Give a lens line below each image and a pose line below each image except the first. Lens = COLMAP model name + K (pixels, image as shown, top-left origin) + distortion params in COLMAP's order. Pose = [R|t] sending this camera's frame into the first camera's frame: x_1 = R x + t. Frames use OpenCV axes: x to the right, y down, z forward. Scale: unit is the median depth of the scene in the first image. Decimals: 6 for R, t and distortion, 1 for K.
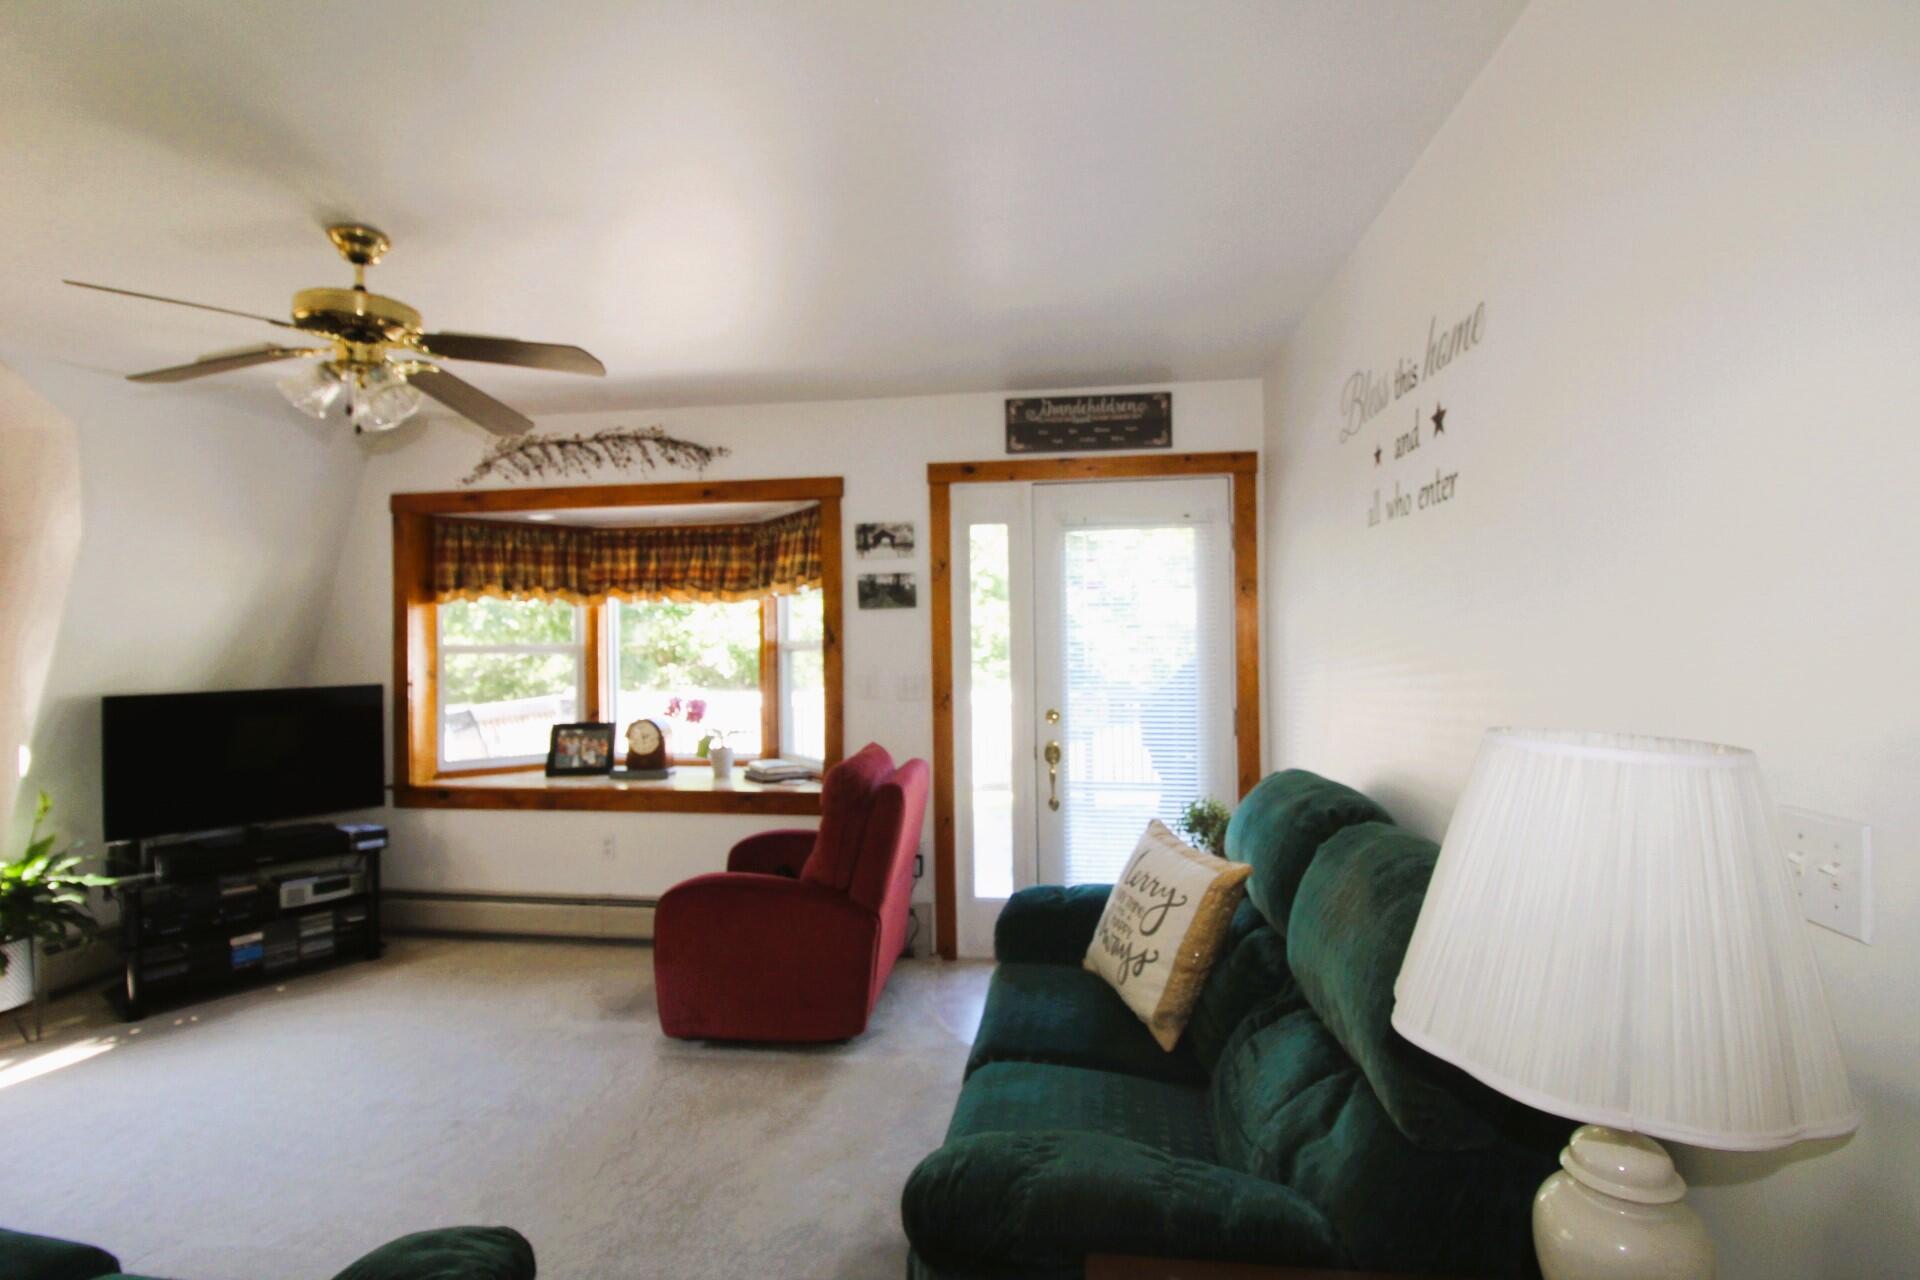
lens RADIAL K [[867.2, 0, 949.7], [0, 867.2, 629.2], [0, 0, 1]] dist [-0.016230, -0.005503]
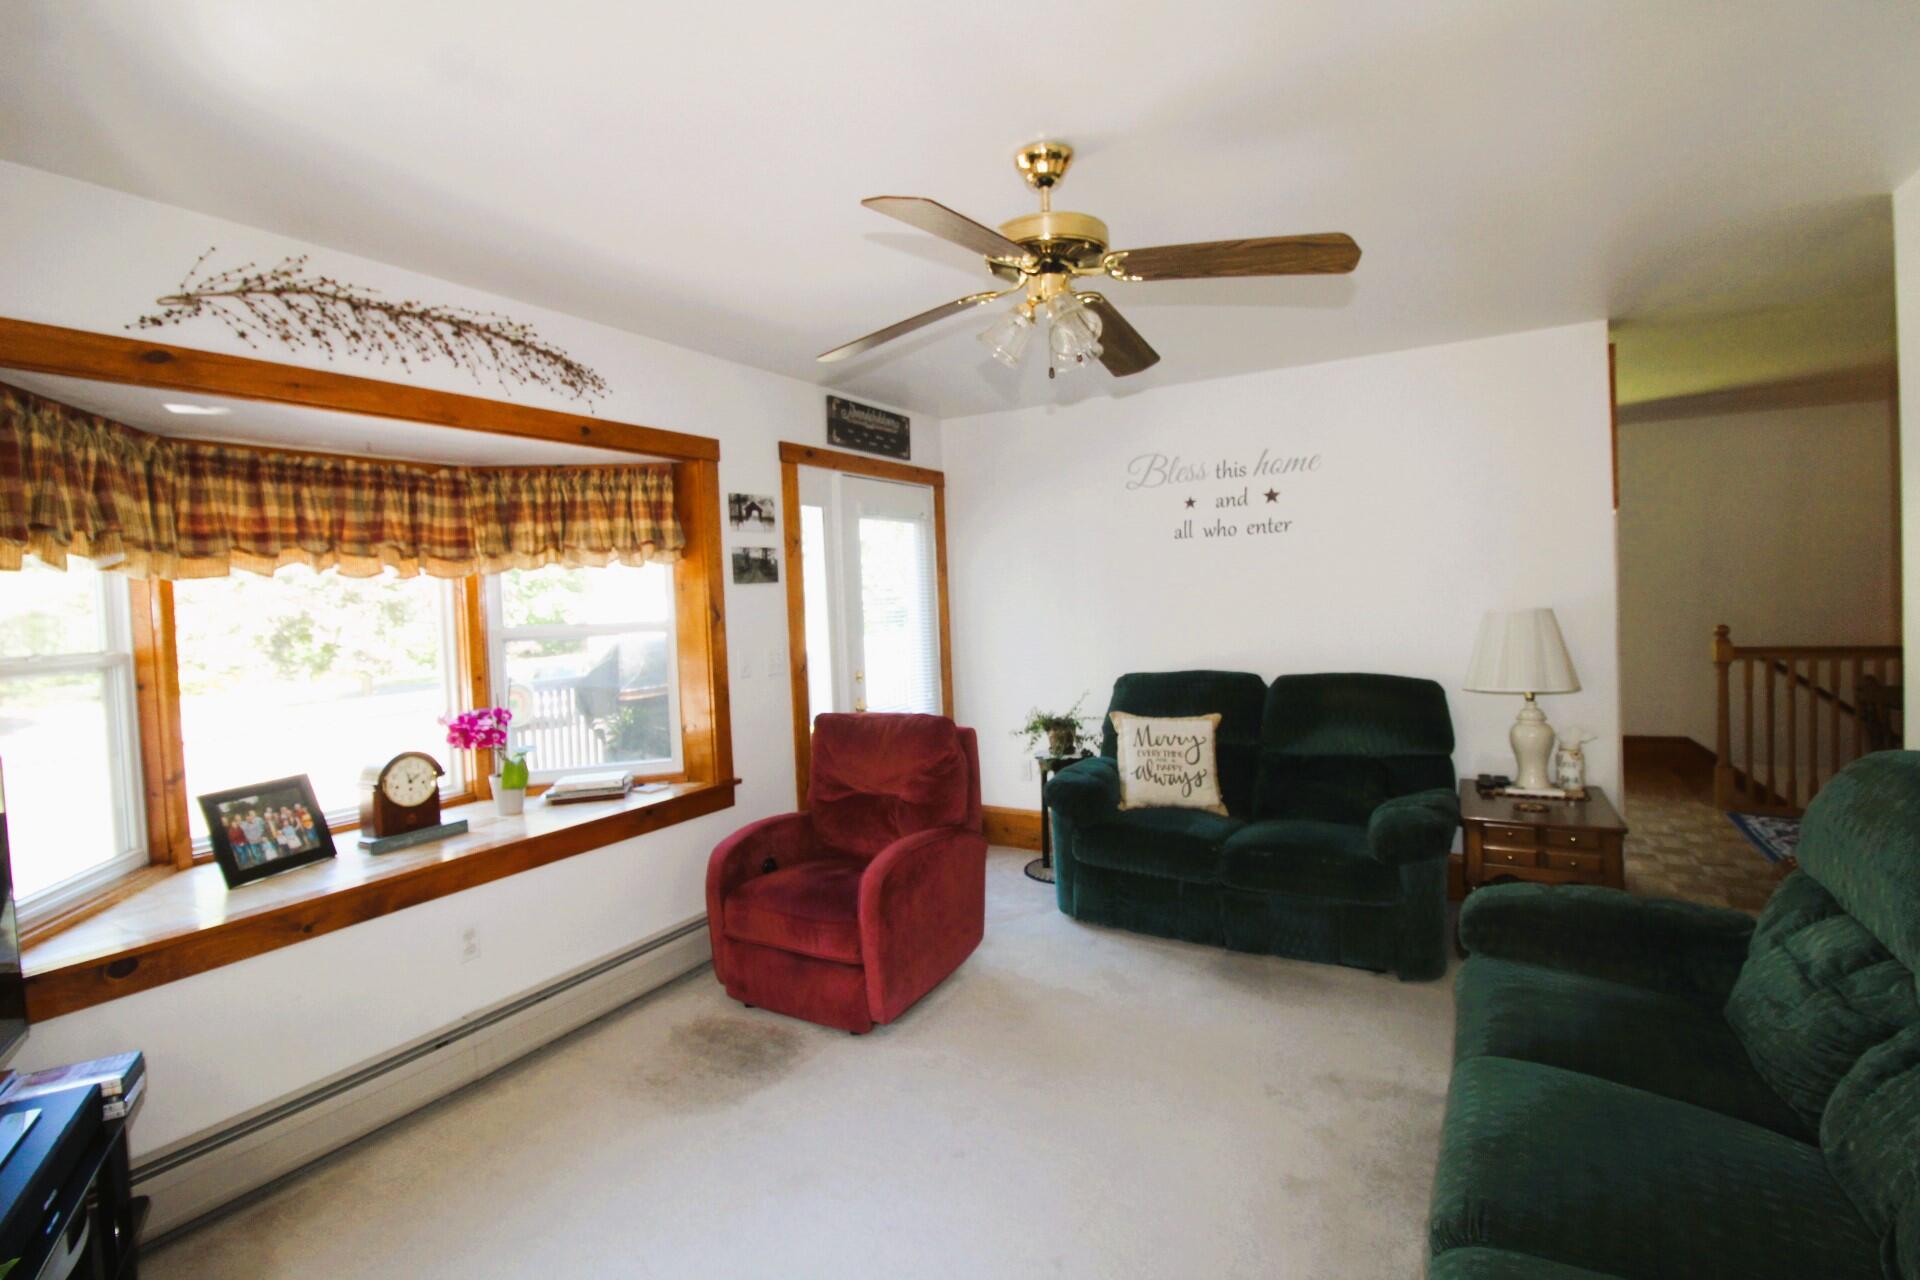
lens RADIAL K [[867.2, 0, 951.7], [0, 867.2, 622.9], [0, 0, 1]] dist [-0.016230, -0.005503]
pose [[0.397695, -0.034486, 0.916869, -0.881611], [0.030999, 0.999228, 0.024138, 0.003918], [-0.916994, 0.018823, 0.398457, 0.413233]]
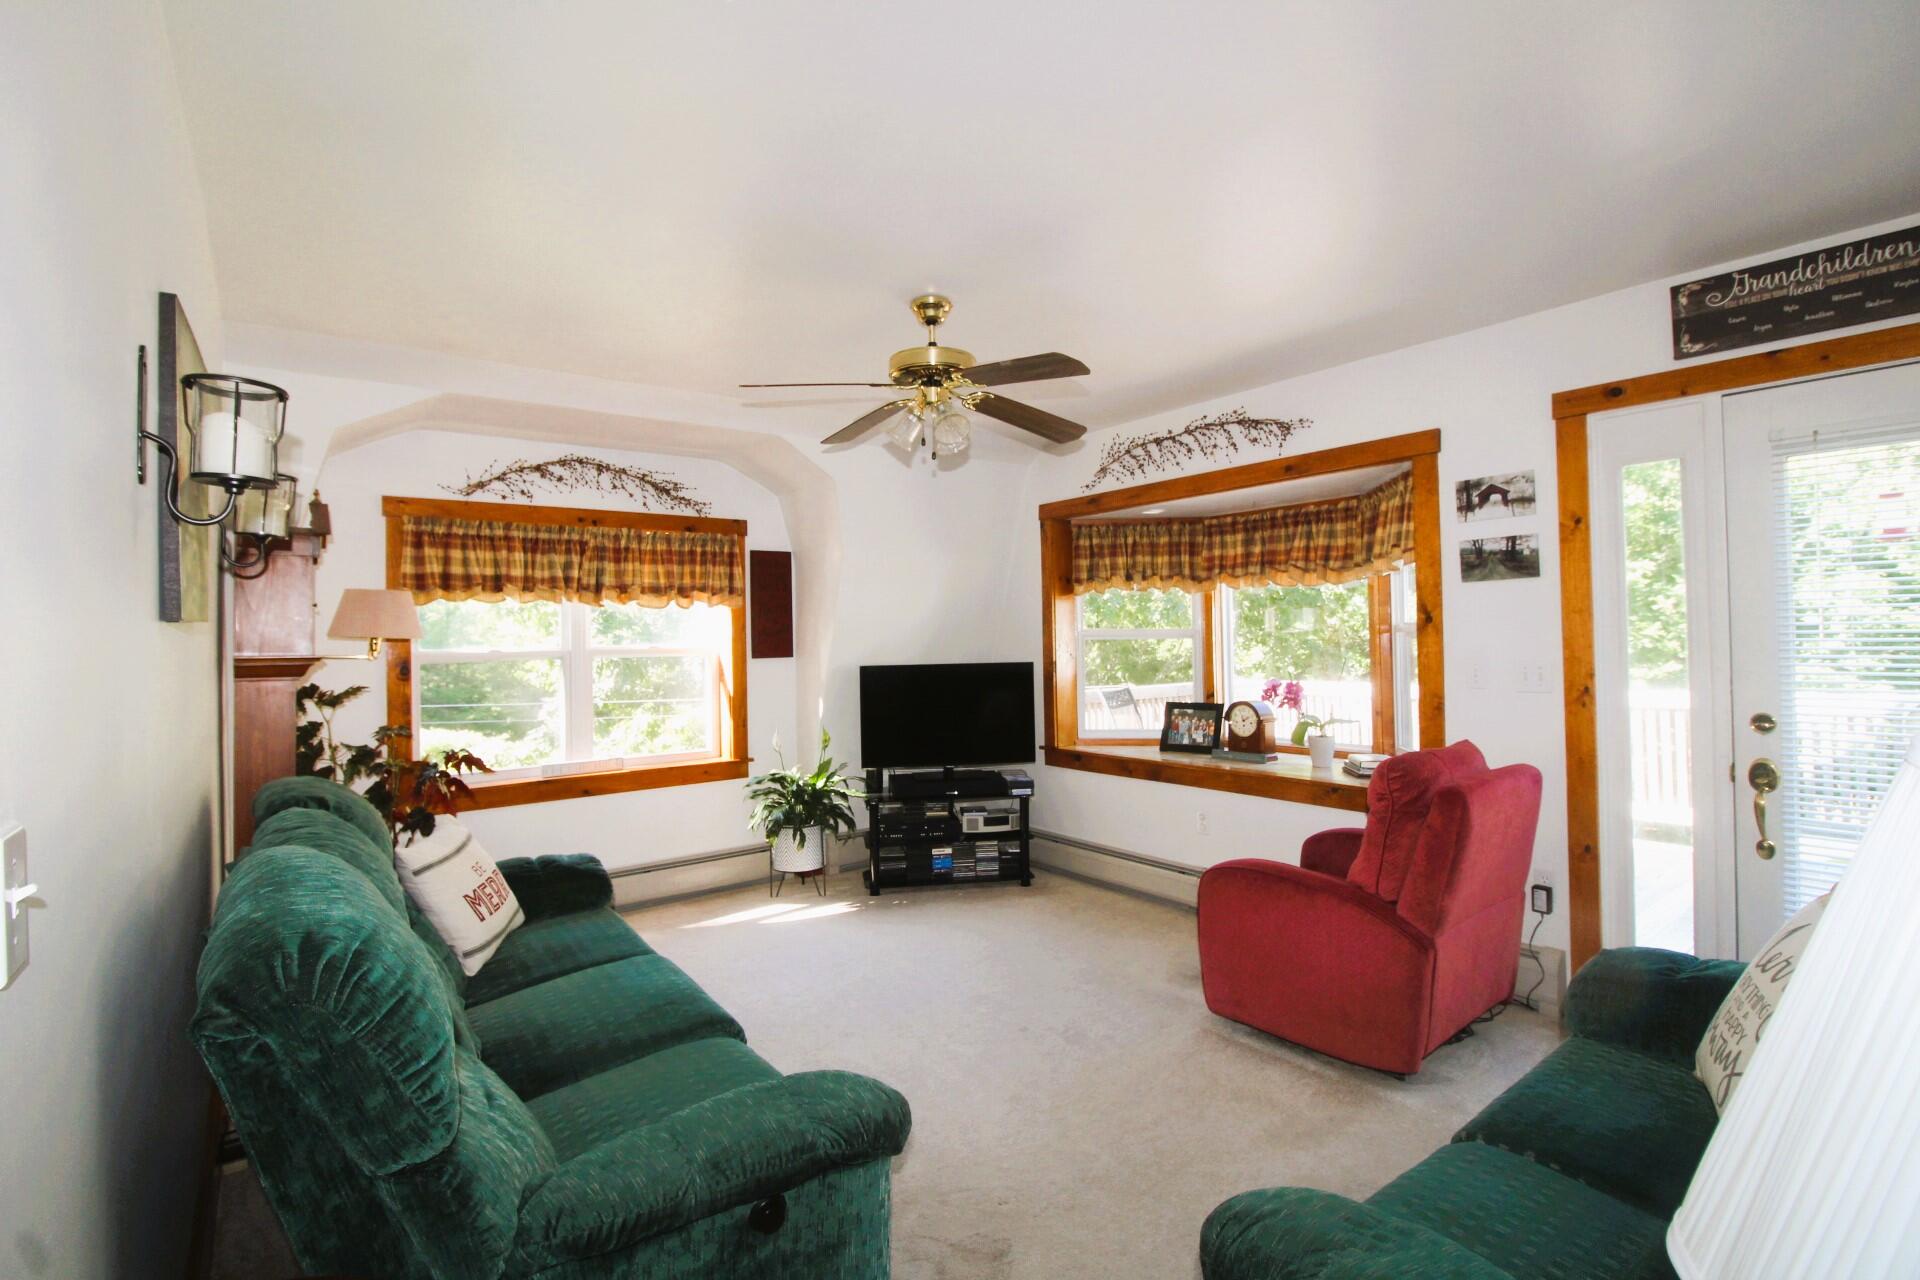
lens RADIAL K [[867.2, 0, 968.3], [0, 867.2, 628.2], [0, 0, 1]] dist [-0.016230, -0.005503]
pose [[0.715451, -0.009293, -0.698601, 0.138105], [0.015479, 0.999877, 0.002552, 0.012130], [0.698491, -0.012639, 0.715507, 0.063133]]
